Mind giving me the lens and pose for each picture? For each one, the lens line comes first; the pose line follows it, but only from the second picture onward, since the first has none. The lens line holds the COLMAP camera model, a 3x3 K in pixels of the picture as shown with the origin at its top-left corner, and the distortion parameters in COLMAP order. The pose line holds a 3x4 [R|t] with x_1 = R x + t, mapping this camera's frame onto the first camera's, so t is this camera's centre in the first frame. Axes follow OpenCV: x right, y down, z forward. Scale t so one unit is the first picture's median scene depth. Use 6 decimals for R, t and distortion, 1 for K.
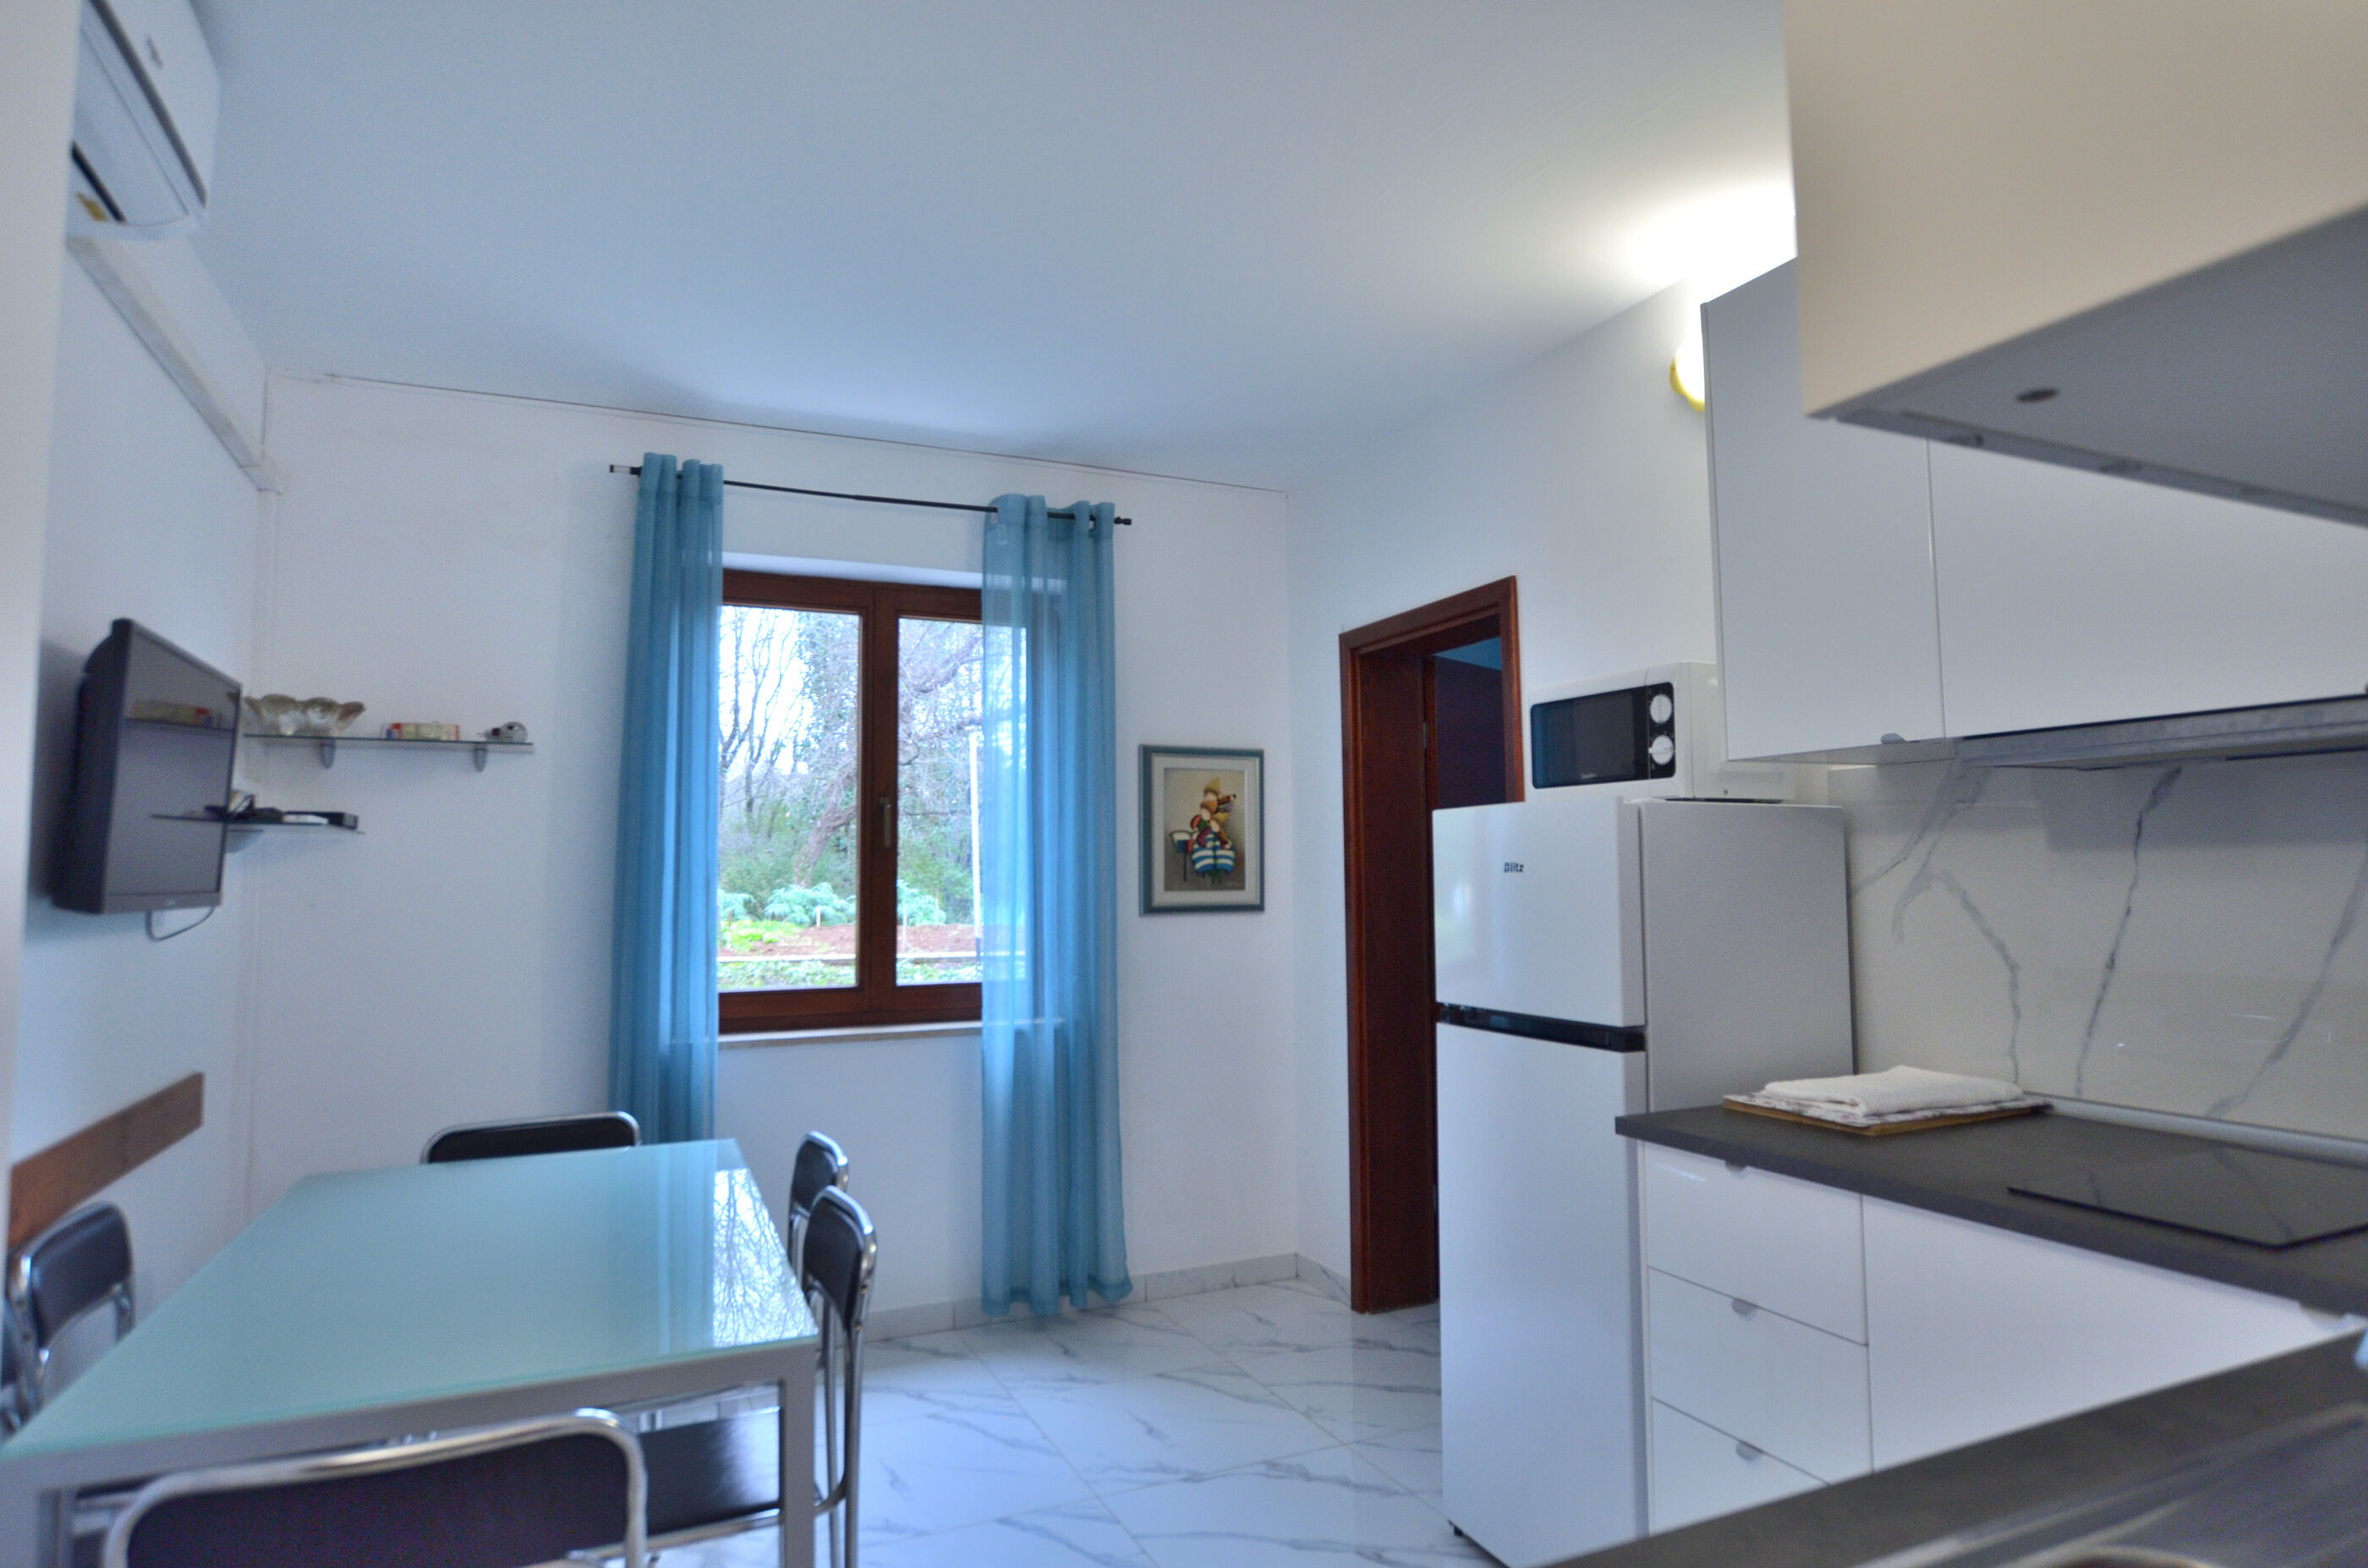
lens RADIAL K [[1355.9, 0, 1202.6], [0, 1355.9, 775.4], [0, 0, 1]] dist [-0.013061, 0.001355]
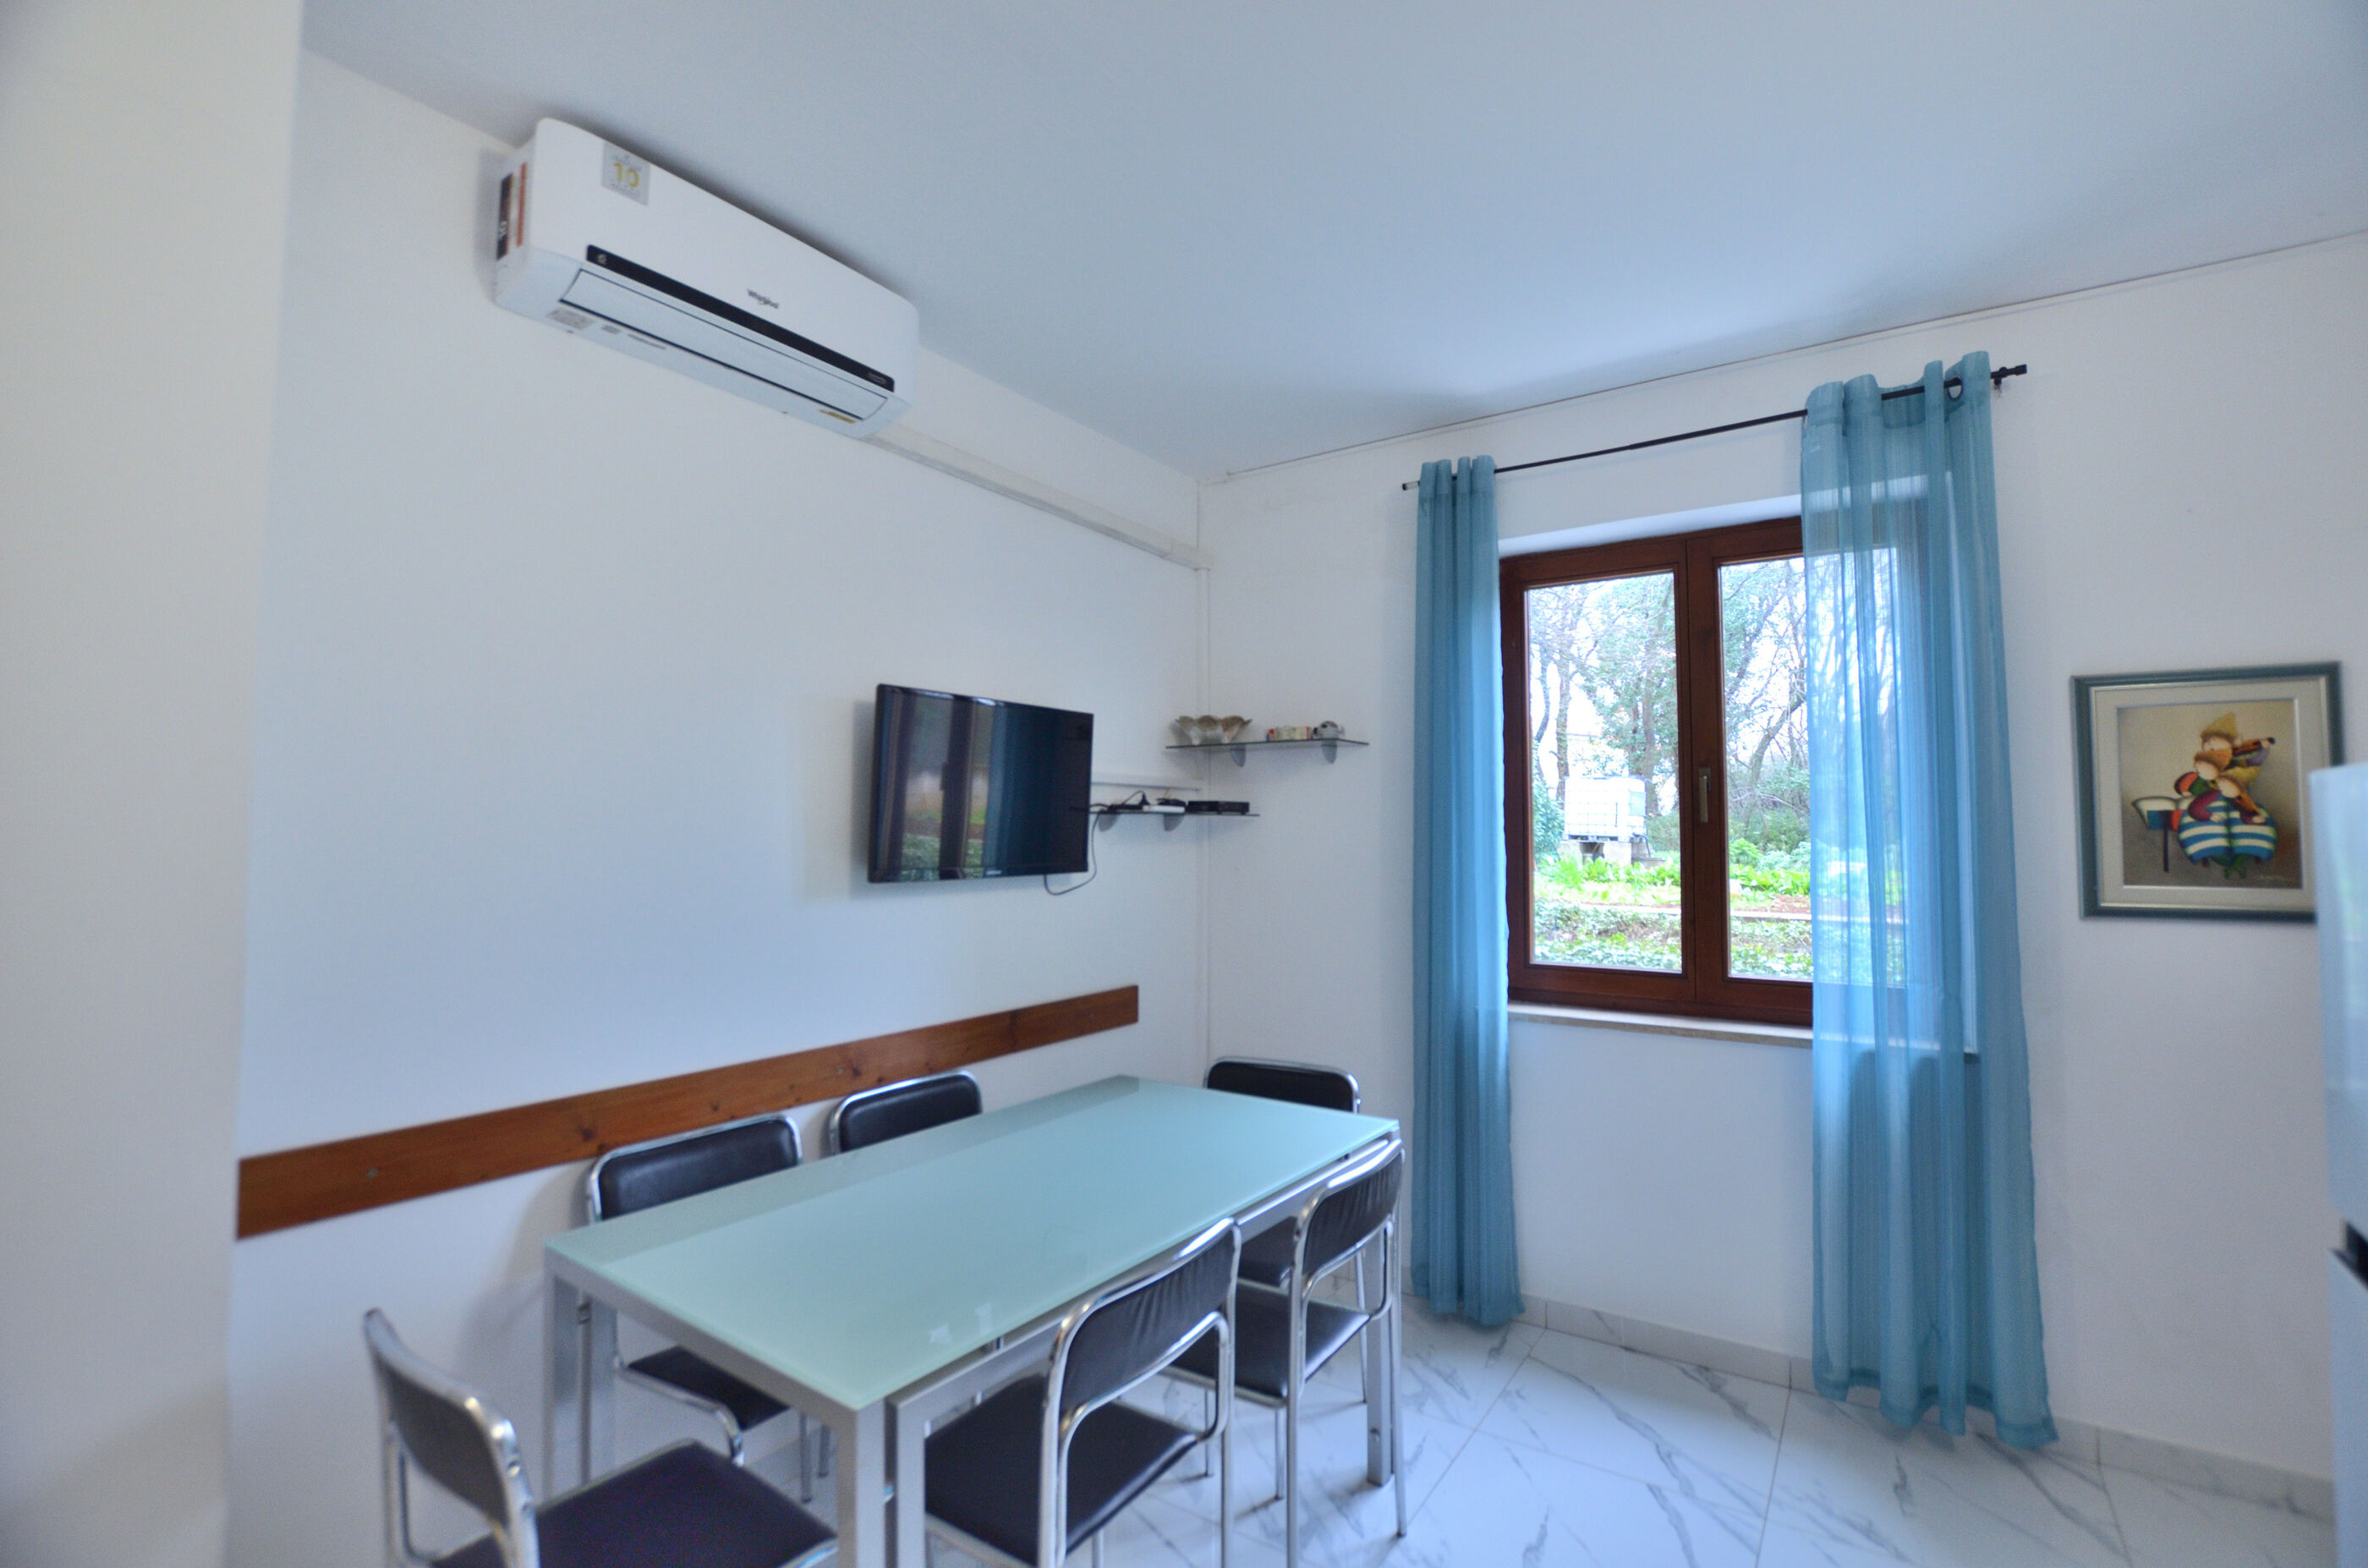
lens RADIAL K [[1043.0, 0, 1186.9], [0, 1043.0, 773.8], [0, 0, 1]] dist [-0.029869, 0.003508]
pose [[0.523930, -0.036917, -0.850961, 0.170068], [0.057784, 0.998299, -0.007732, 0.005586], [0.849799, -0.045121, 0.525172, 0.336194]]
